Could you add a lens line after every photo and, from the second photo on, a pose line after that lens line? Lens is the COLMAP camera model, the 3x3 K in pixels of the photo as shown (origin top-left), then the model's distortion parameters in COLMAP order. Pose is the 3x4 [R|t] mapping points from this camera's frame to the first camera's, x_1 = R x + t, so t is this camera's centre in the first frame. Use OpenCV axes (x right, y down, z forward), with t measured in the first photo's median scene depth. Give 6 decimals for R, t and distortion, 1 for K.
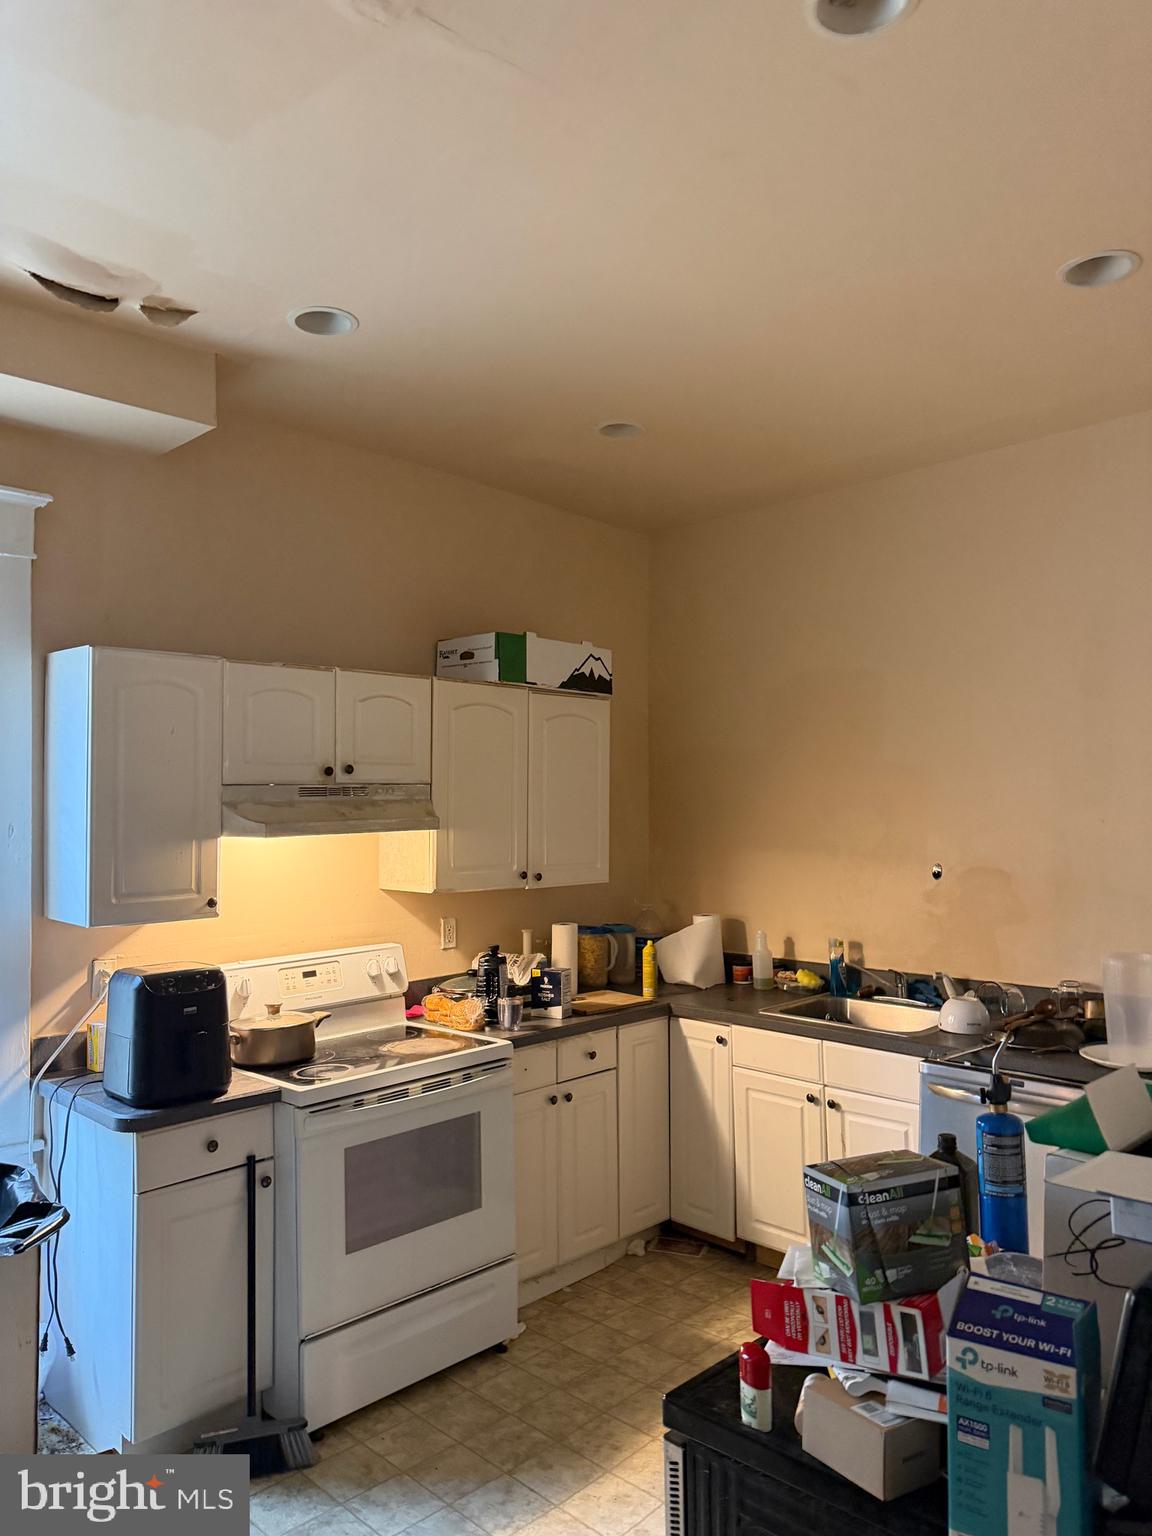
lens RADIAL K [[1066.8, 0, 576.0], [0, 1066.8, 768.0], [0, 0, 1]] dist [0.003128, -0.000173]
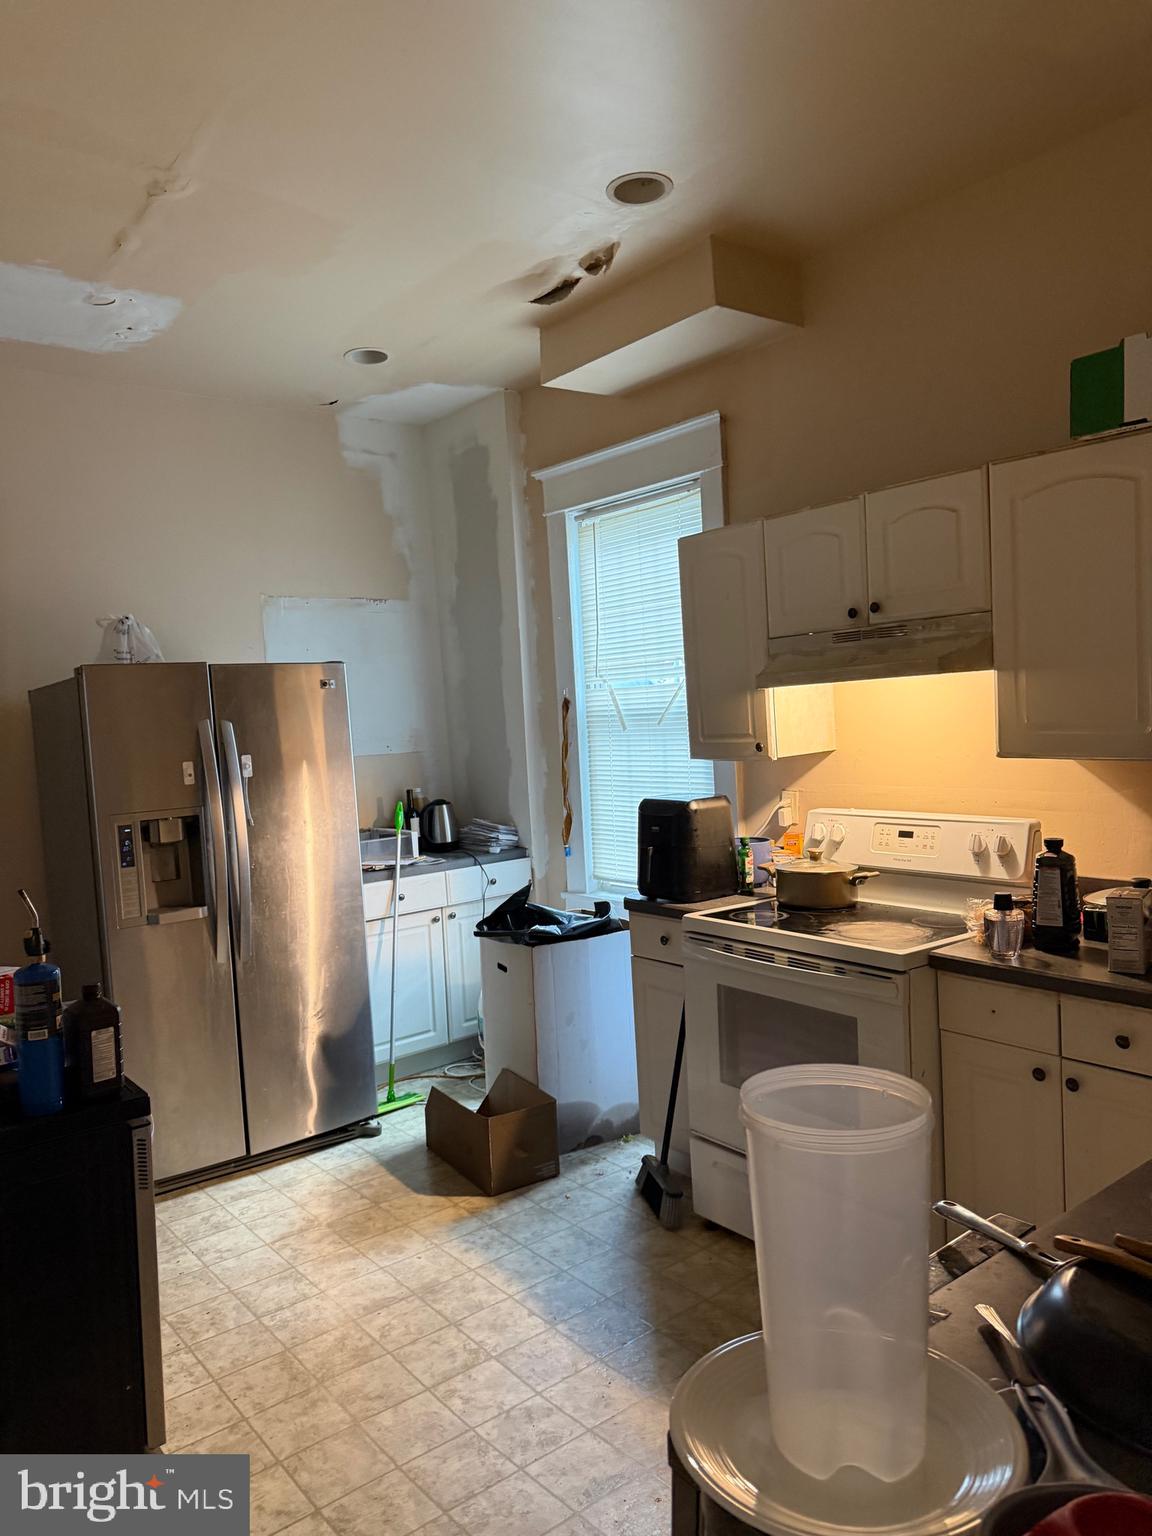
lens RADIAL K [[1098.8, 0, 576.0], [0, 1098.8, 768.0], [0, 0, 1]] dist [0.064627, 0.000395]
pose [[-0.123881, 0.073246, -0.989590, 0.732600], [0.086372, 0.994283, 0.062781, 0.054348], [0.988531, -0.077696, -0.129500, 0.867510]]
